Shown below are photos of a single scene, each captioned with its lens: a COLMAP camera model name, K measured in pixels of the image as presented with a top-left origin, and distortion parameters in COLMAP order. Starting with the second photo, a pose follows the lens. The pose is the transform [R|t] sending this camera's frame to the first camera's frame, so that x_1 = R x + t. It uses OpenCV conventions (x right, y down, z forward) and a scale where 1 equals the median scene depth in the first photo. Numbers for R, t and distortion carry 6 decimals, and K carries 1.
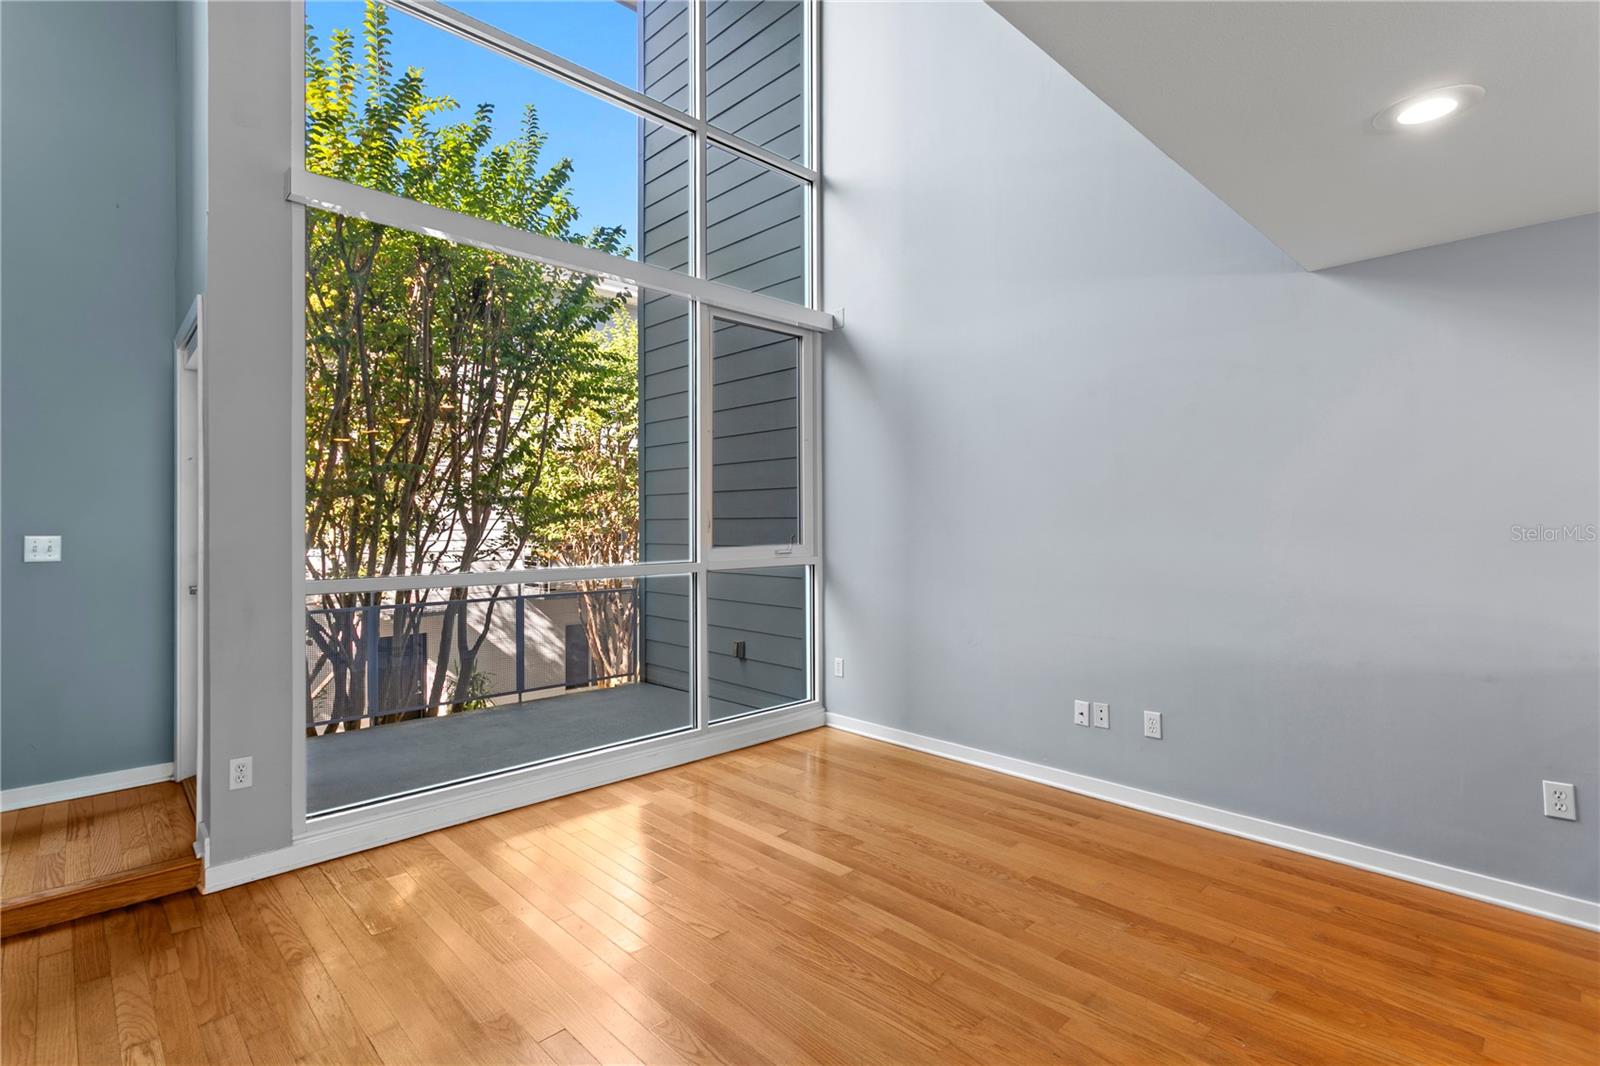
lens RADIAL K [[768.4, 0, 787.2], [0, 768.4, 517.5], [0, 0, 1]] dist [0.003093, 0.002071]
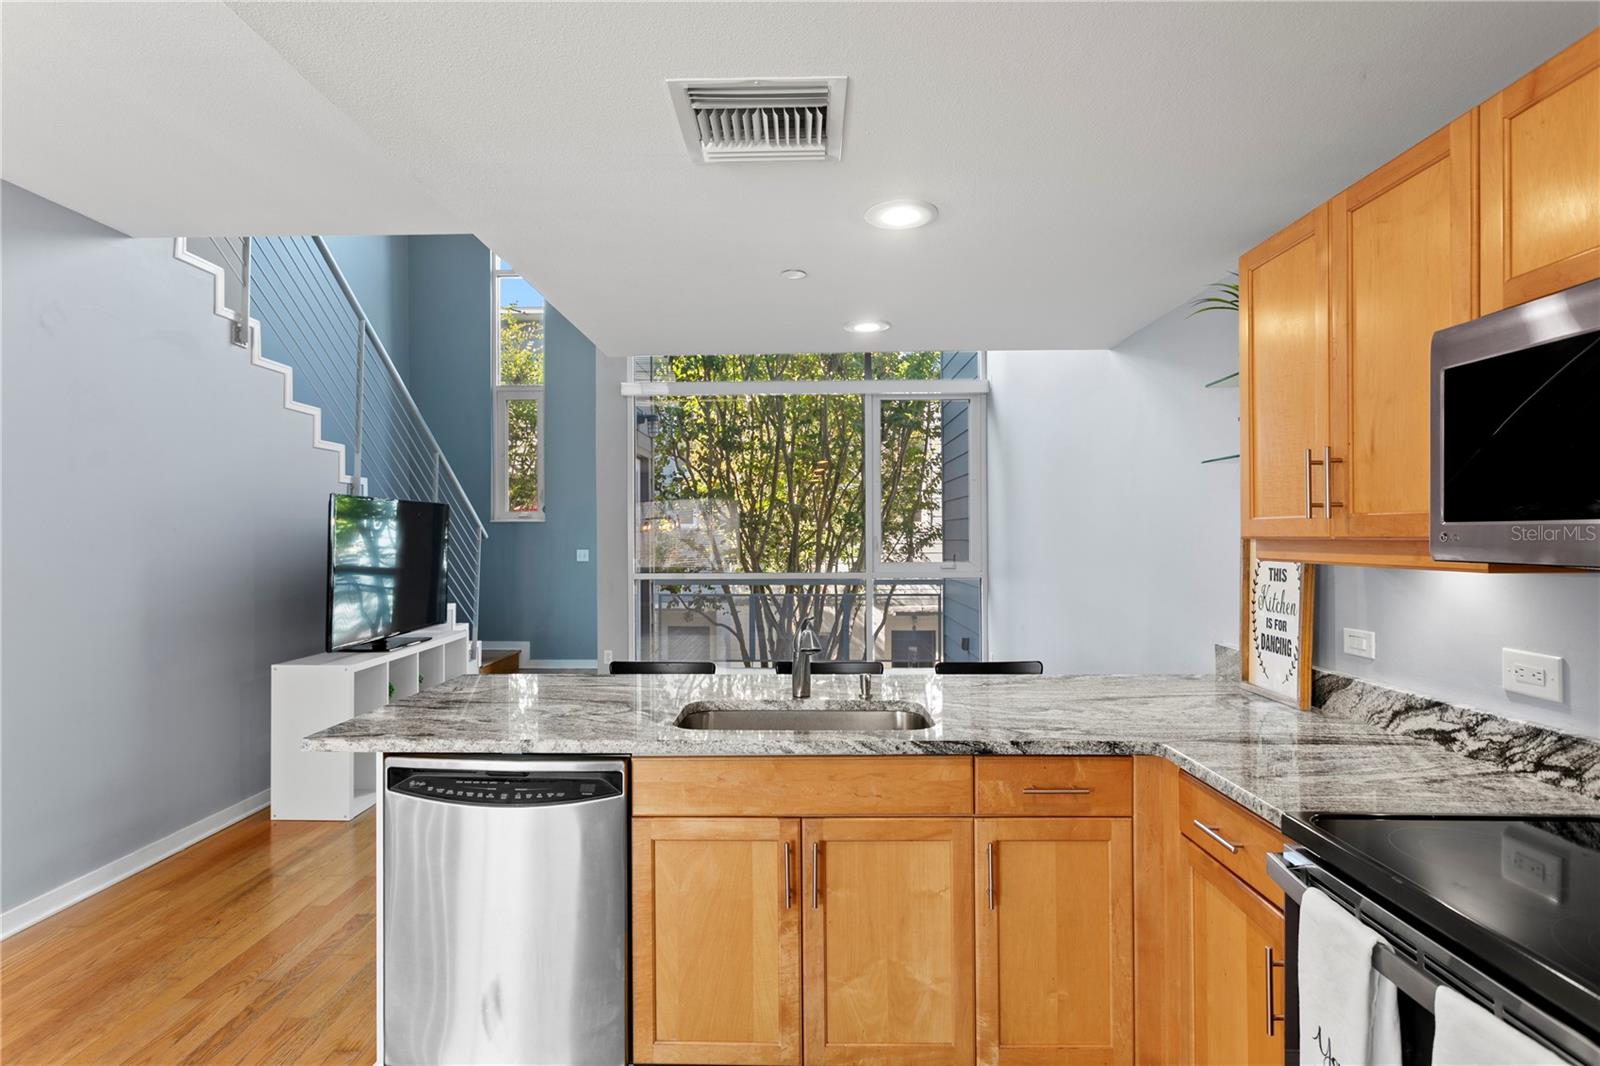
lens RADIAL K [[808.8, 0, 783.2], [0, 808.8, 531.4], [0, 0, 1]] dist [0.003252, 0.001702]
pose [[0.714949, -0.003307, -0.699168, 0.533569], [0.007699, 0.999965, 0.003143, -0.015981], [0.699134, -0.007630, 0.714950, -0.133715]]
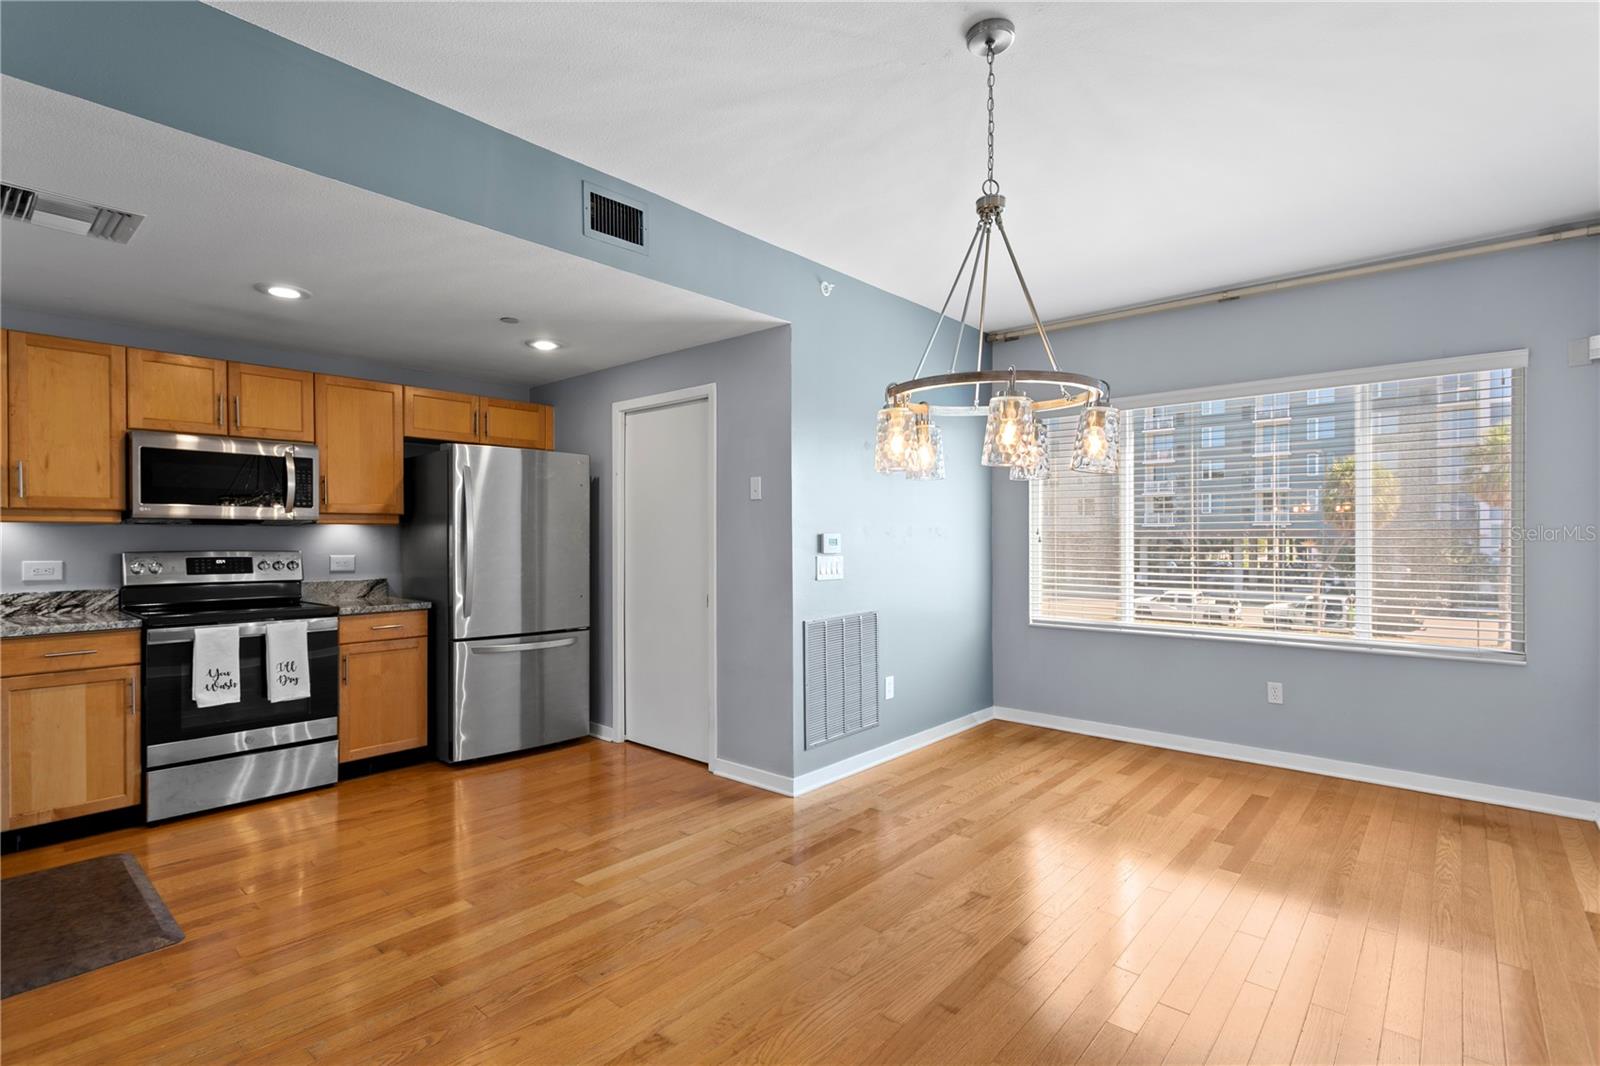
lens RADIAL K [[768.4, 0, 779.7], [0, 768.4, 540.0], [0, 0, 1]] dist [0.003093, 0.002071]
pose [[-0.082440, -0.001411, 0.996595, -0.024236], [-0.006286, 0.999980, 0.000896, 0.004472], [-0.996576, -0.006191, -0.082448, -0.253356]]
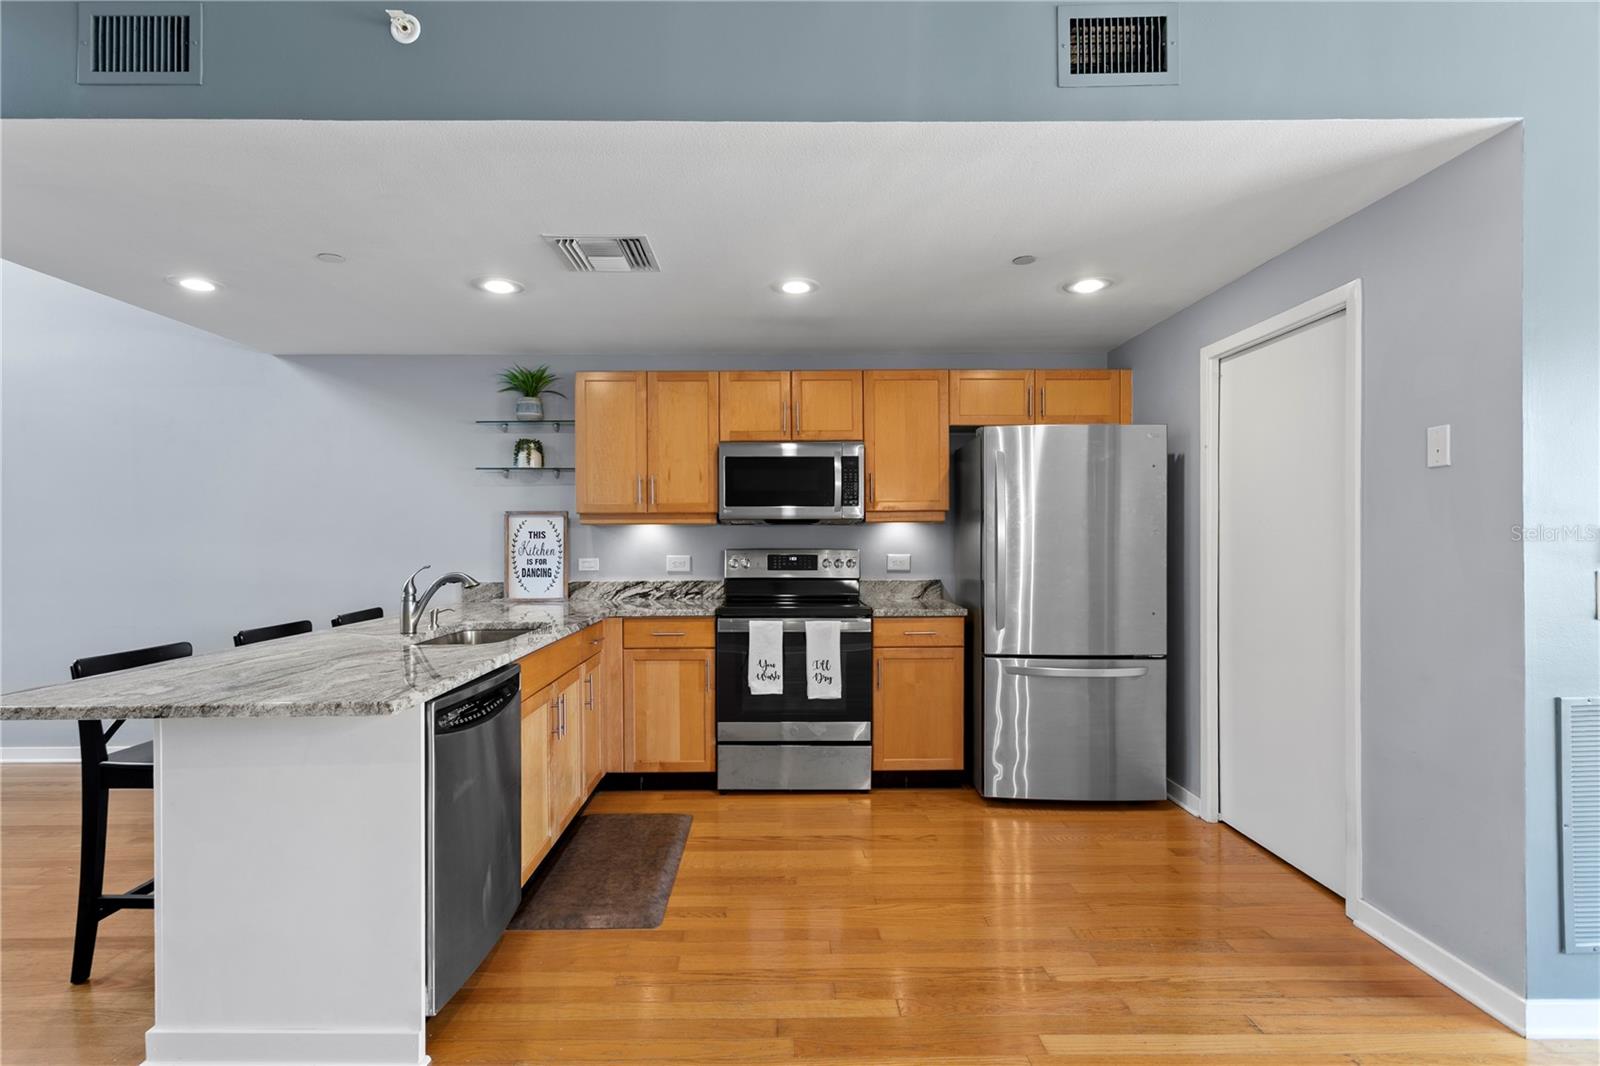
lens RADIAL K [[768.4, 0, 783.2], [0, 768.4, 541.0], [0, 0, 1]] dist [0.003093, 0.002071]
pose [[0.677229, -0.002731, 0.735767, 0.120326], [-0.004339, 0.999961, 0.007704, 0.004727], [-0.735760, -0.008410, 0.677191, -0.297914]]
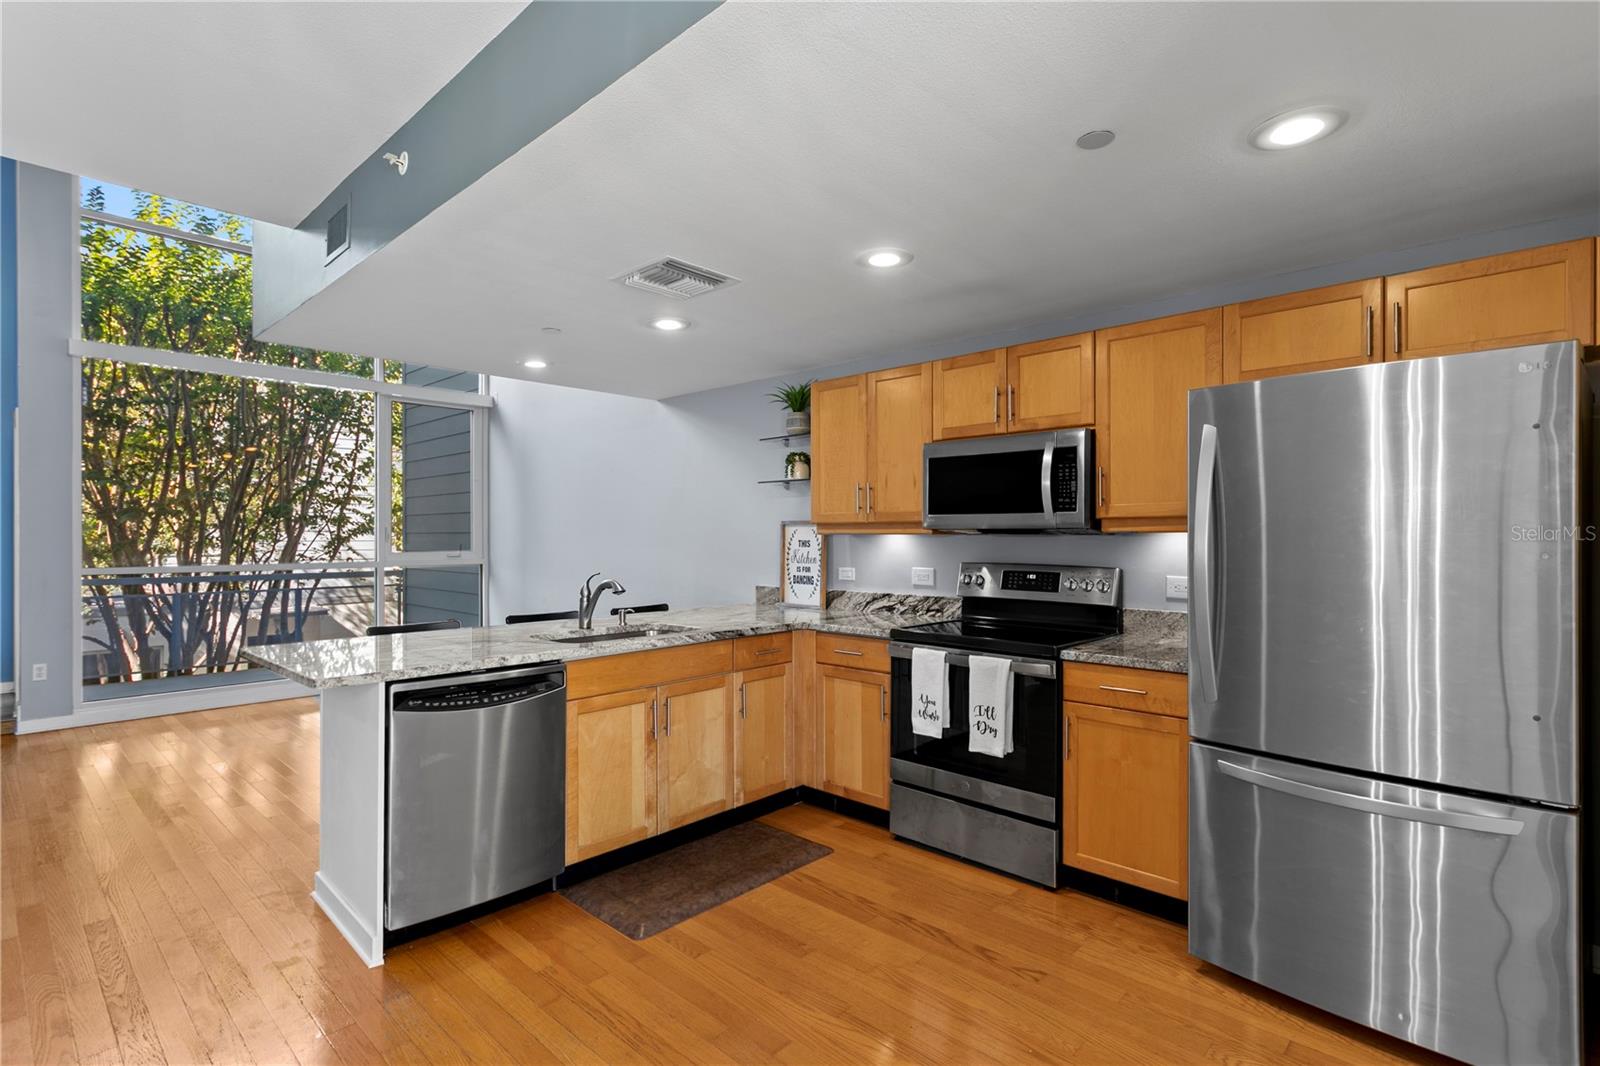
lens RADIAL K [[768.4, 0, 781.6], [0, 768.4, 535.3], [0, 0, 1]] dist [0.003093, 0.002071]
pose [[0.998565, 0.004321, 0.053378, 0.387840], [-0.004703, 0.999964, 0.007024, -0.005916], [-0.053345, -0.007265, 0.998550, -0.376445]]
